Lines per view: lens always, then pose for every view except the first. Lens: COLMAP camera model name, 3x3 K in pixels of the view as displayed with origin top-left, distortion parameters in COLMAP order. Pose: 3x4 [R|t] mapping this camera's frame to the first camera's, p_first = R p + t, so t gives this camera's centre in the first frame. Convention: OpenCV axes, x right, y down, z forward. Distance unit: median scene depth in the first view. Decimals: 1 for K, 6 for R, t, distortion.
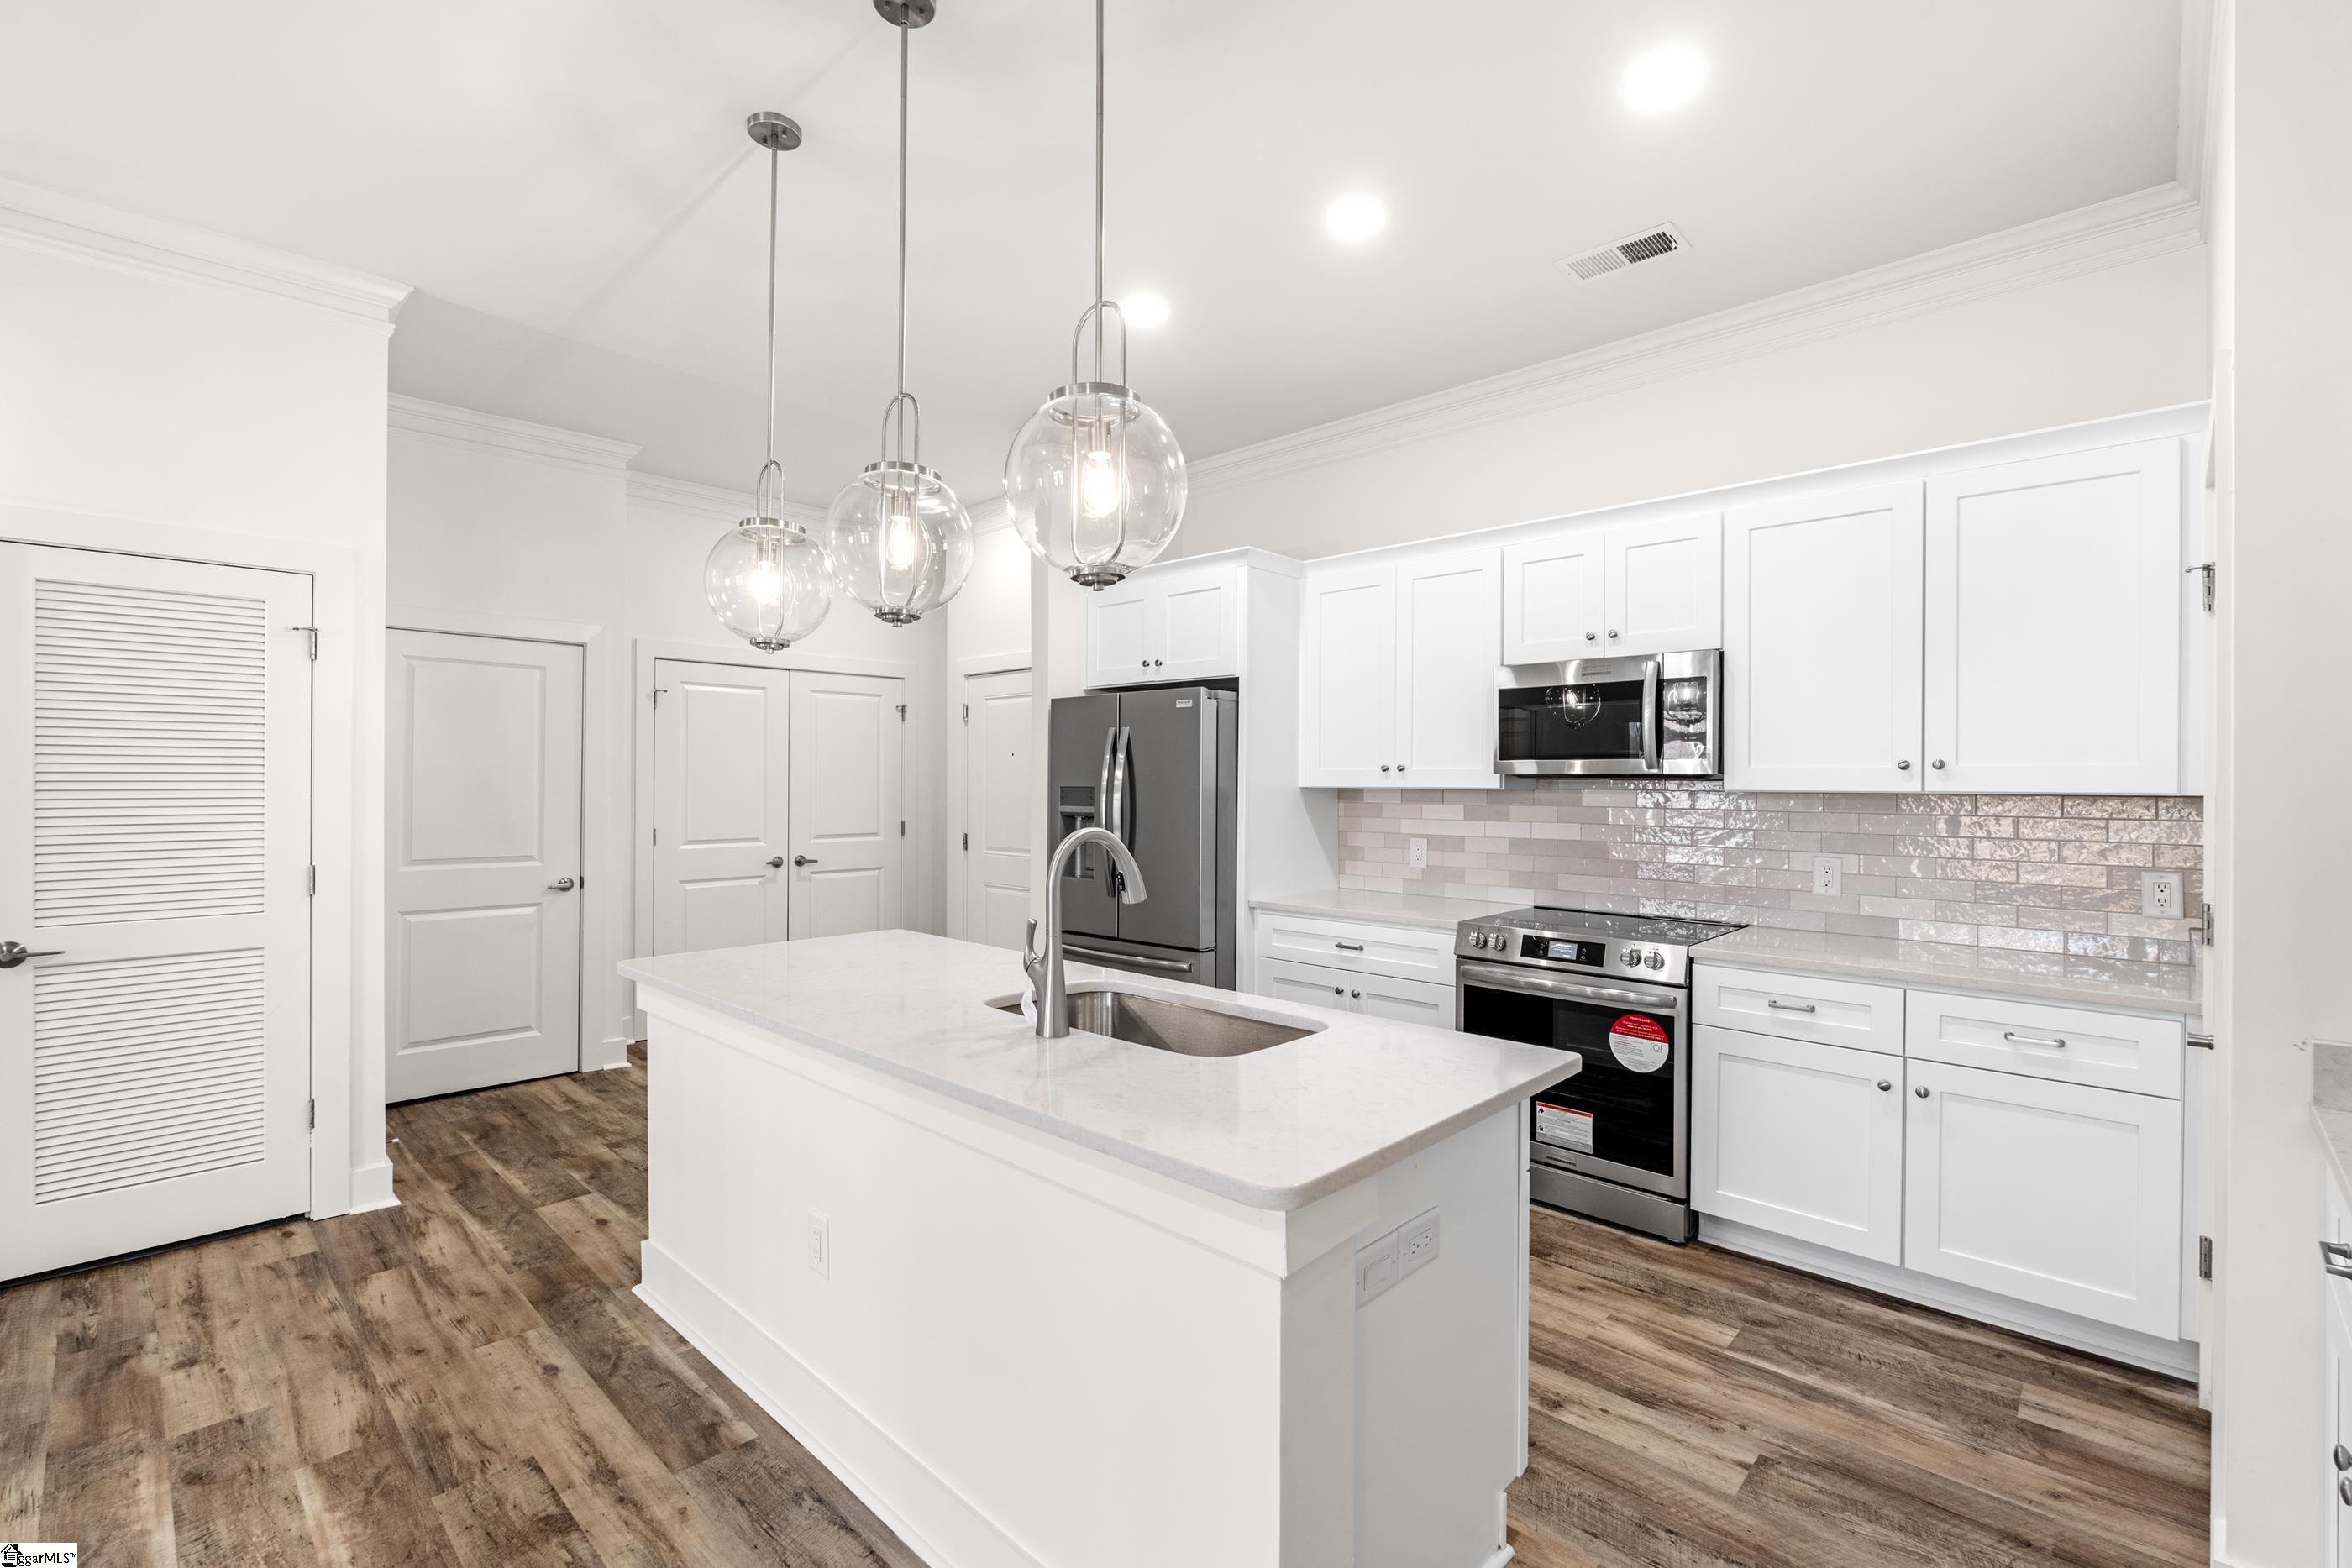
lens RADIAL K [[1030.4, 0, 1166.1], [0, 1030.4, 787.1], [0, 0, 1]] dist [-0.007230, 0.000660]
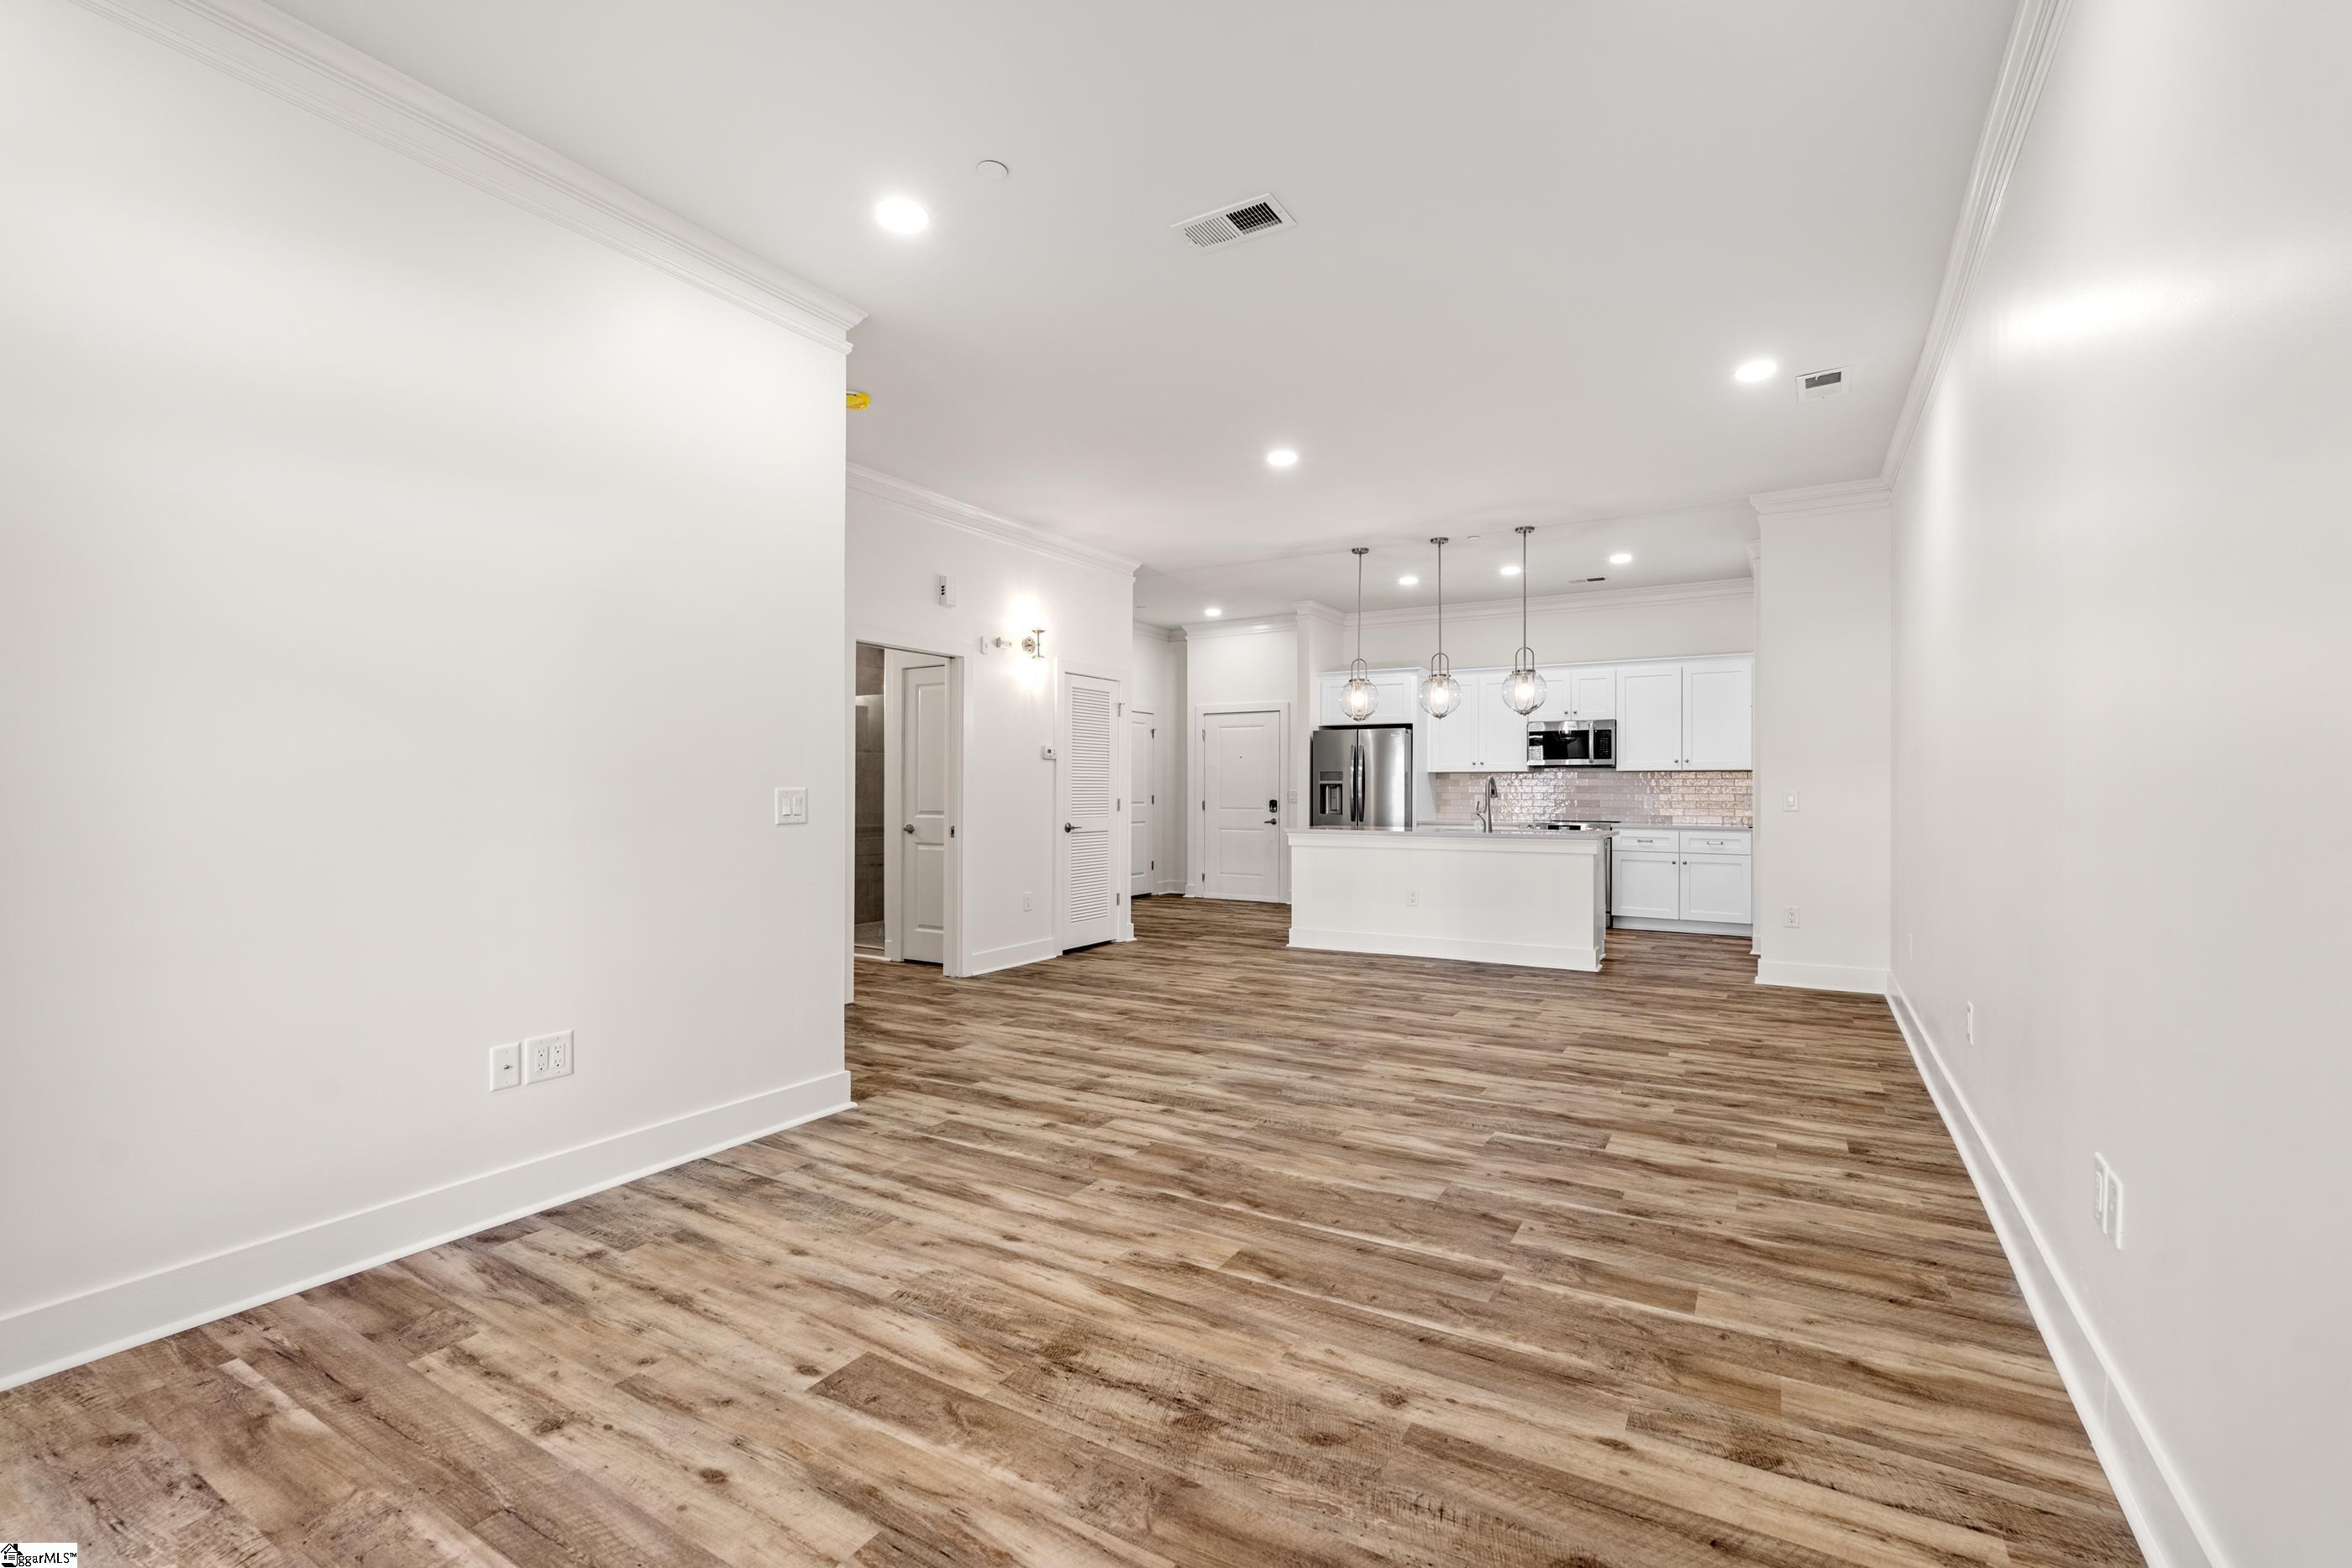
lens RADIAL K [[1030.4, 0, 1167.7], [0, 1030.4, 787.3], [0, 0, 1]] dist [-0.007230, 0.000660]
pose [[0.975376, -0.000561, 0.220547, -1.270627], [0.002637, 0.999955, -0.009117, 0.072409], [-0.220532, 0.009474, 0.975334, -1.462681]]
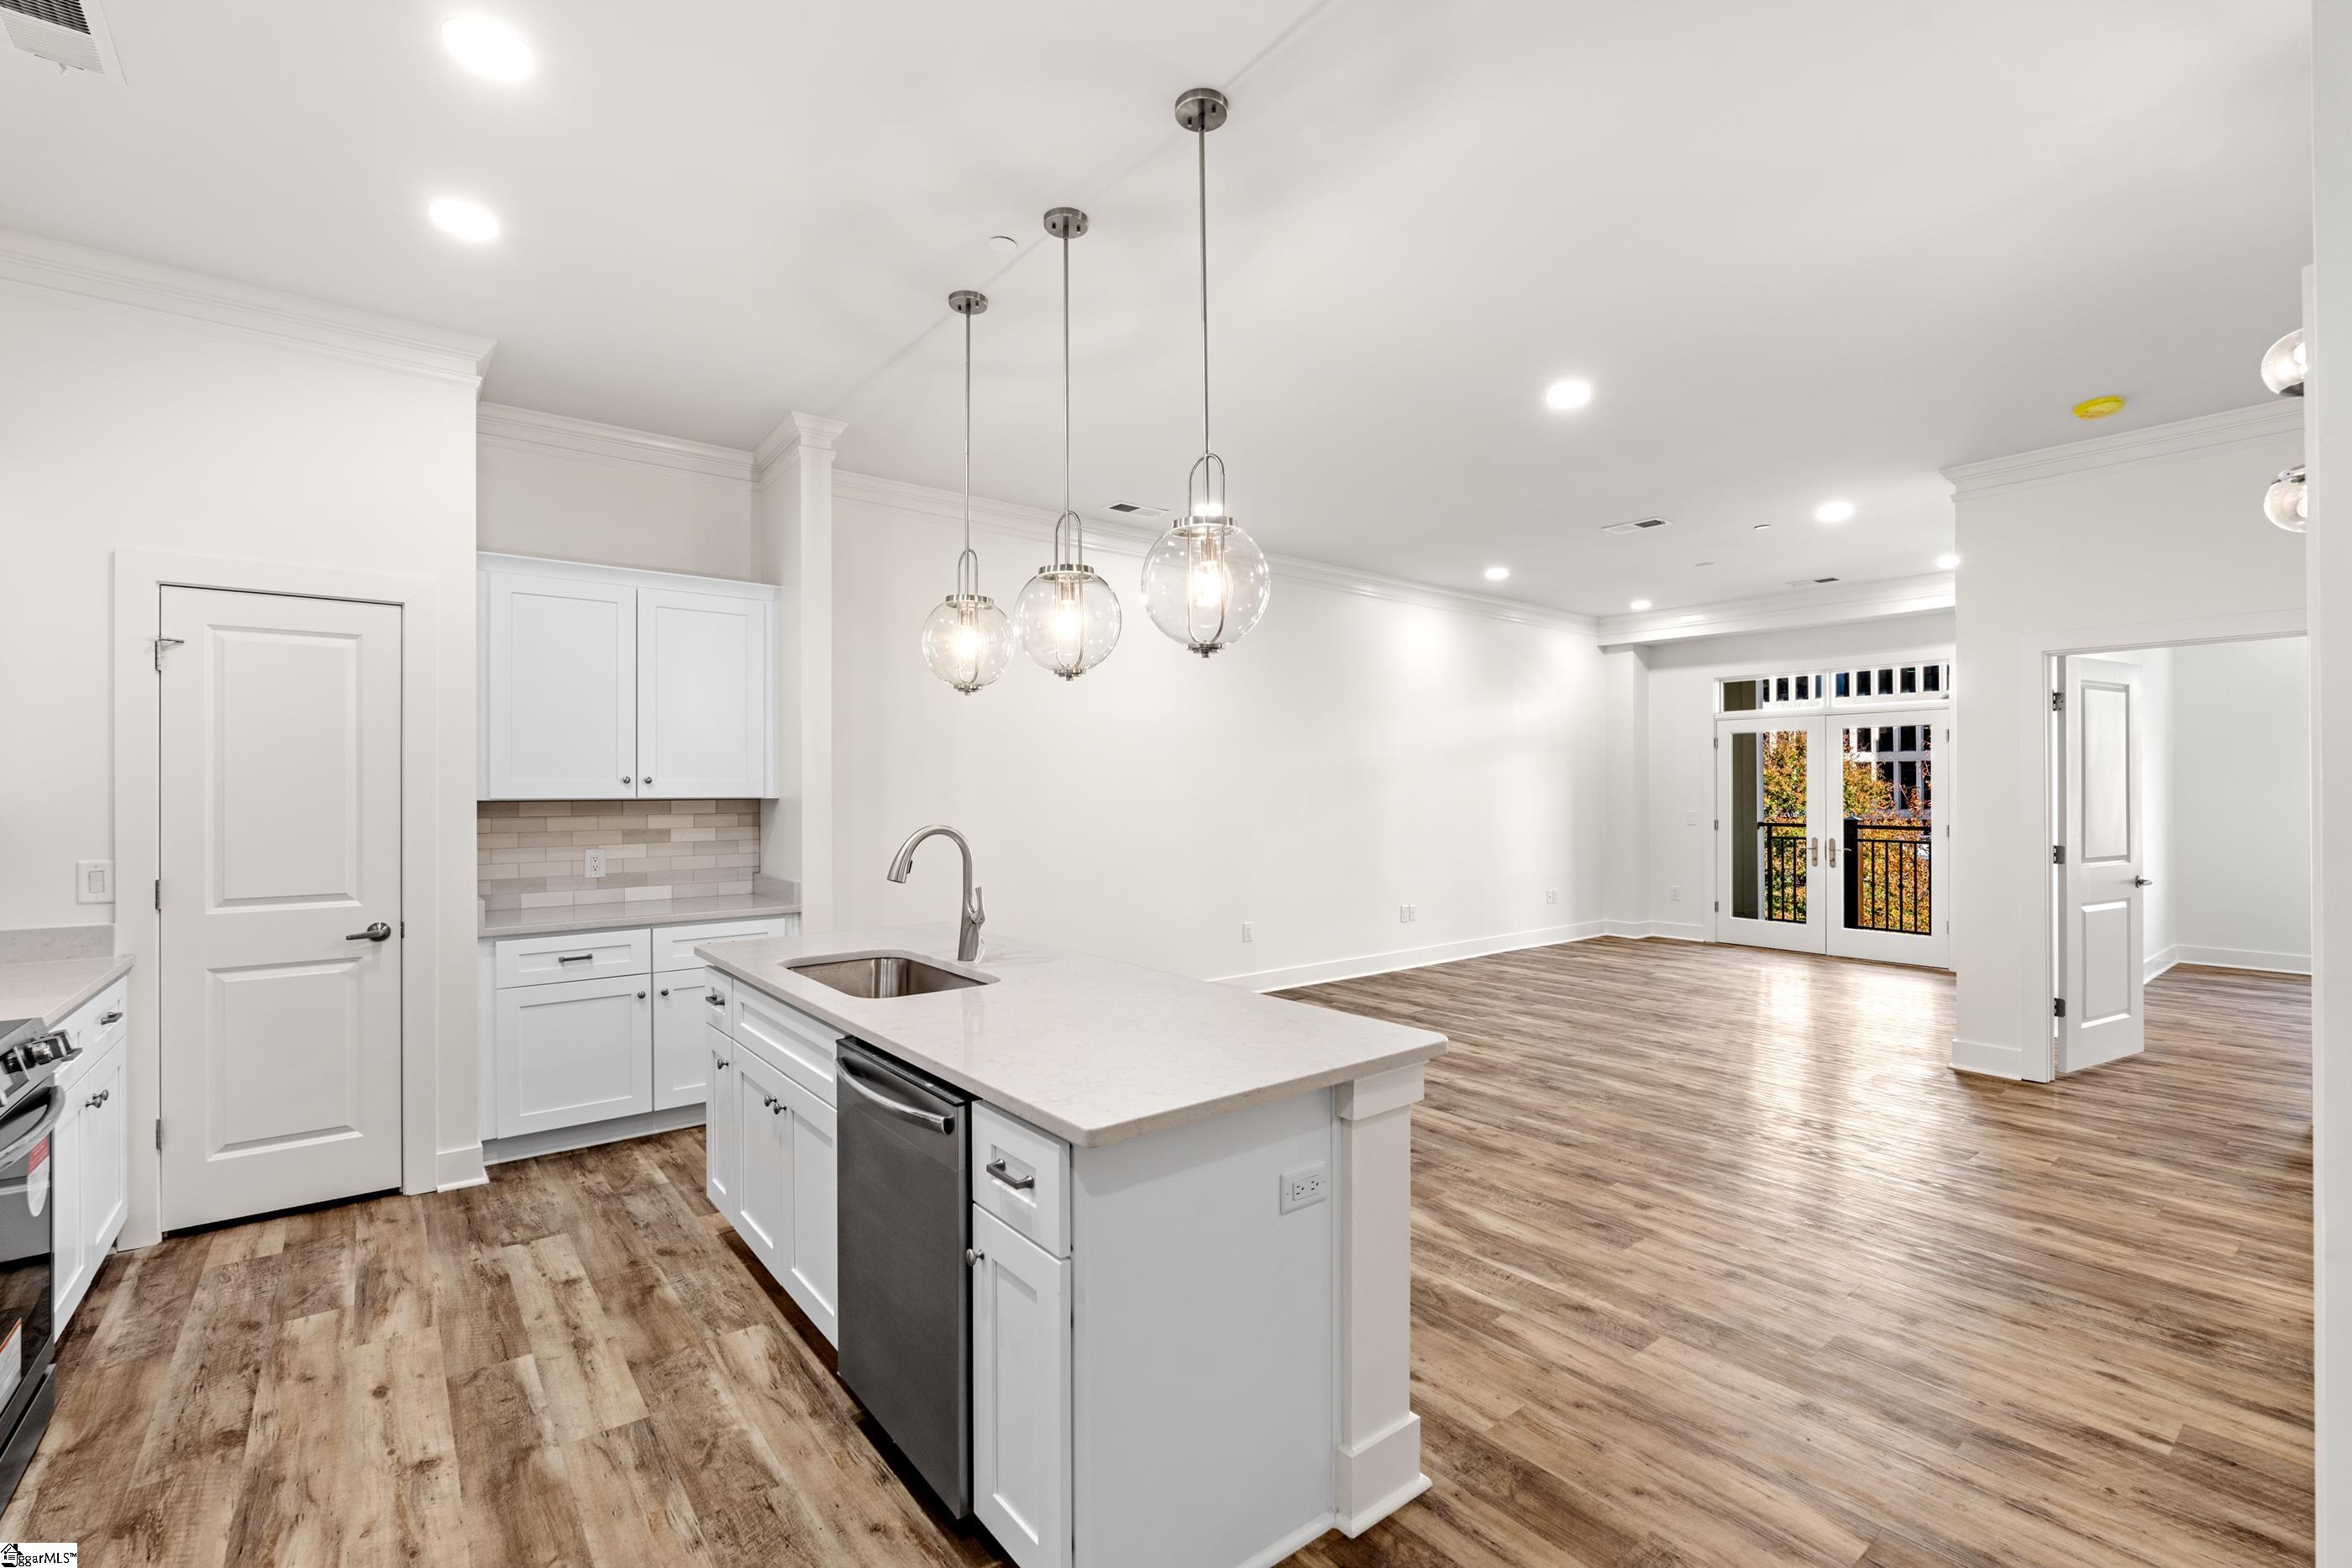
lens RADIAL K [[1030.4, 0, 1167.1], [0, 1030.4, 785.7], [0, 0, 1]] dist [-0.007230, 0.000660]
pose [[-0.990551, -0.000070, 0.137142, -0.376976], [0.000560, 0.999989, 0.004551, -0.014169], [-0.137141, 0.004585, -0.990541, 1.534886]]
